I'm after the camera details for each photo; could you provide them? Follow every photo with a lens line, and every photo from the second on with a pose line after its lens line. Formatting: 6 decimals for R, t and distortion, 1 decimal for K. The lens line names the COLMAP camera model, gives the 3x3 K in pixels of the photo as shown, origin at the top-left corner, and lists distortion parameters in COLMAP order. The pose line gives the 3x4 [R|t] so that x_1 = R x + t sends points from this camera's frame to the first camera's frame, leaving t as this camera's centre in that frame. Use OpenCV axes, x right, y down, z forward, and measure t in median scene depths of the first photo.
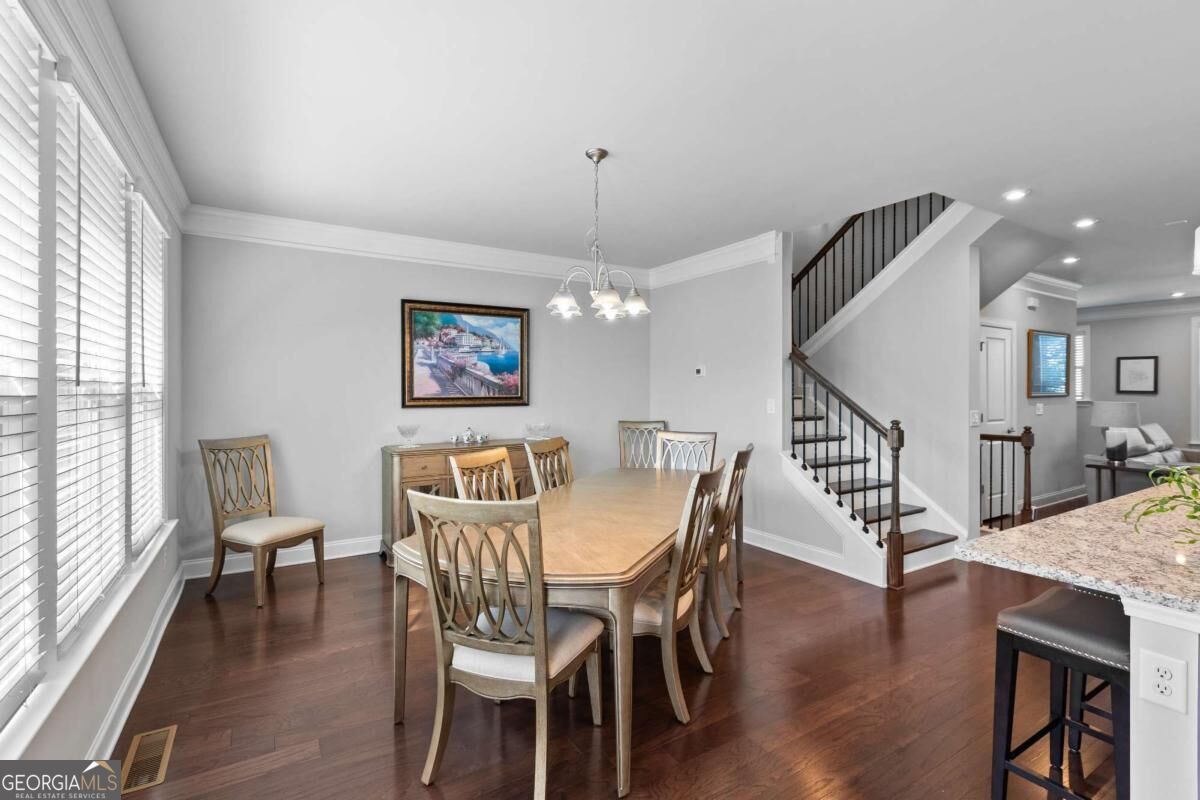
lens RADIAL K [[547.0, 0, 598.9], [0, 547.0, 396.2], [0, 0, 1]] dist [0.002601, 0.000290]
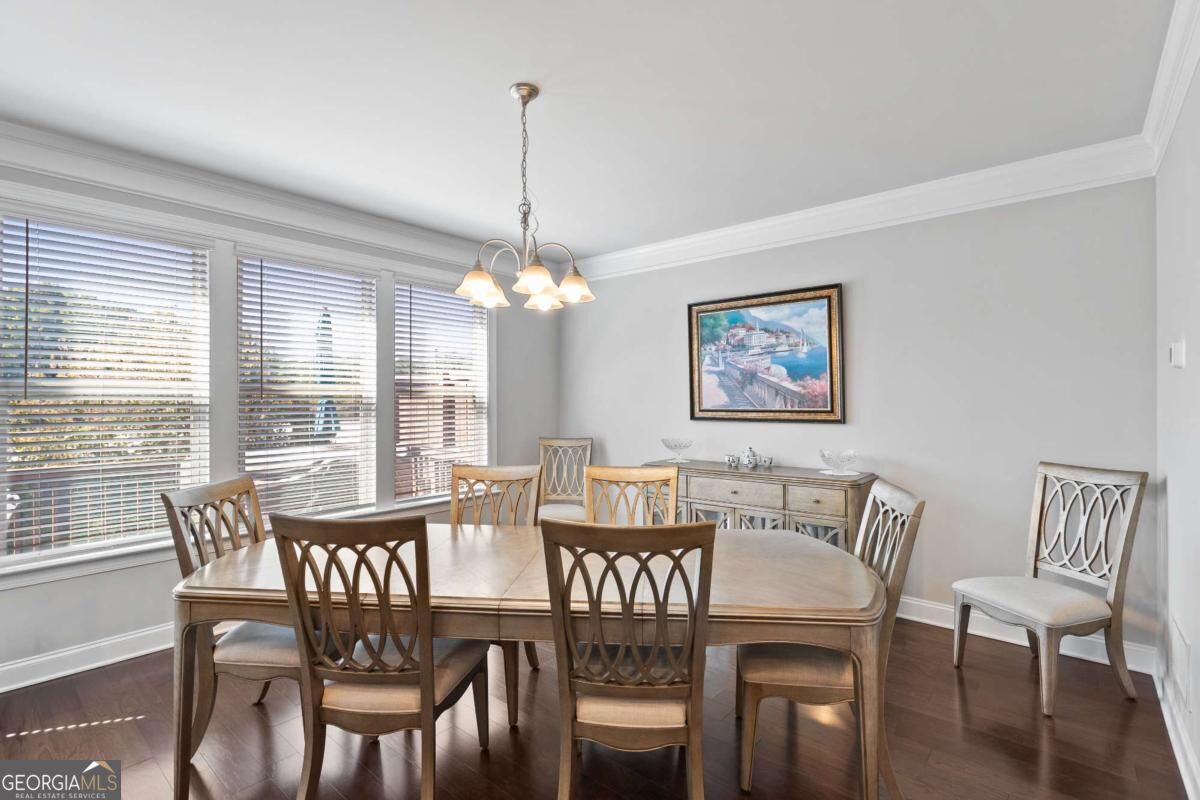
lens RADIAL K [[547.0, 0, 598.8], [0, 547.0, 396.5], [0, 0, 1]] dist [0.002601, 0.000290]
pose [[0.312480, 0.005545, -0.949908, 0.459190], [0.002315, 0.999976, 0.006599, -0.024234], [0.949922, -0.004261, 0.312459, 0.531745]]
